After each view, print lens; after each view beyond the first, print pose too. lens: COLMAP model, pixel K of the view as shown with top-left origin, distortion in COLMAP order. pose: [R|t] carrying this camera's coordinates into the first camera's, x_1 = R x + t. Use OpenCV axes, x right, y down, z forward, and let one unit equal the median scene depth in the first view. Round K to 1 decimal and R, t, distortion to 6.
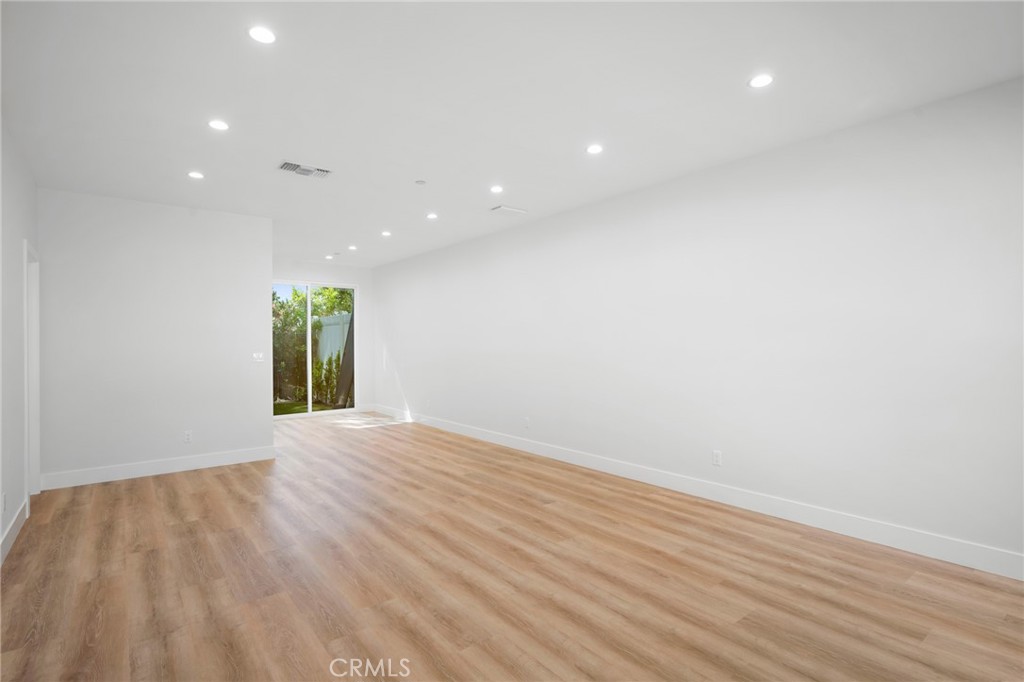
lens RADIAL K [[505.7, 0, 521.0], [0, 505.7, 339.5], [0, 0, 1]] dist [-0.002570, -0.000551]
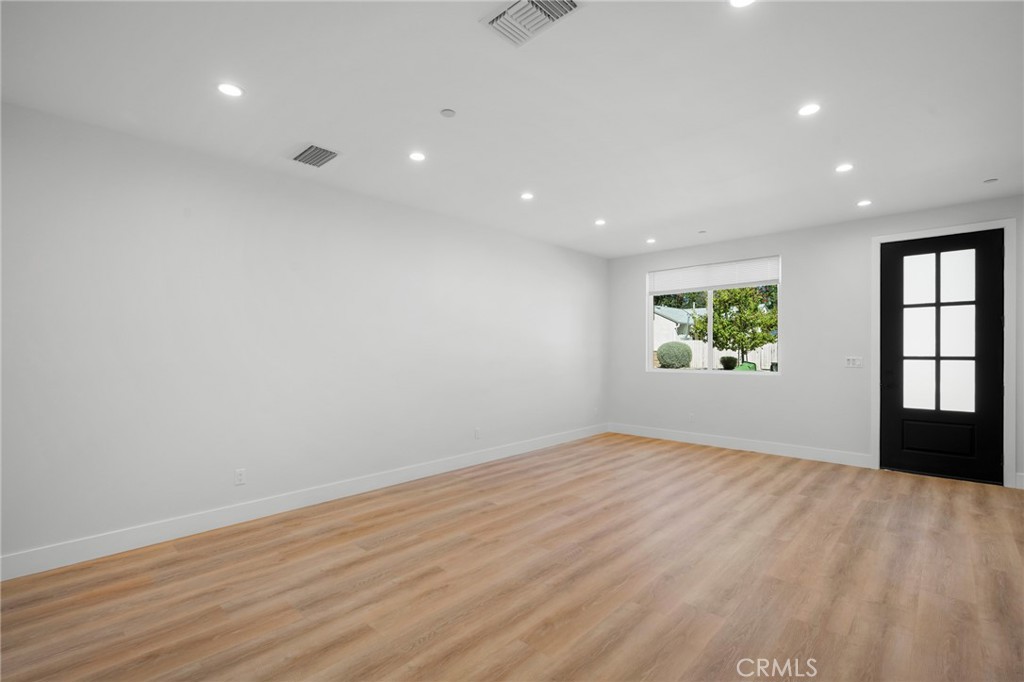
lens RADIAL K [[460.6, 0, 511.9], [0, 460.6, 356.6], [0, 0, 1]] dist [-0.002421, -0.000083]
pose [[-0.134942, -0.008918, 0.990813, -1.182438], [-0.000304, 0.999960, 0.008959, 0.015423], [-0.990854, 0.000908, -0.134939, 1.442593]]
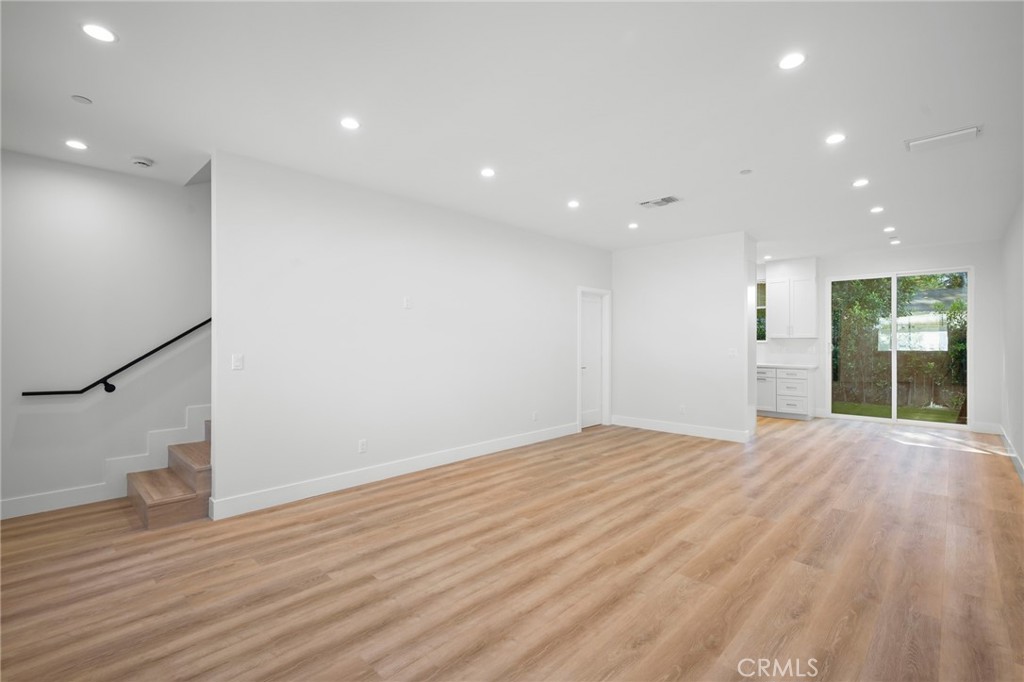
lens RADIAL K [[460.6, 0, 508.4], [0, 460.6, 343.3], [0, 0, 1]] dist [-0.002421, -0.000083]
pose [[0.120277, 0.010088, -0.992689, 0.867717], [0.004636, 0.999932, 0.010723, -0.002391], [0.992730, -0.005892, 0.120222, 0.659315]]
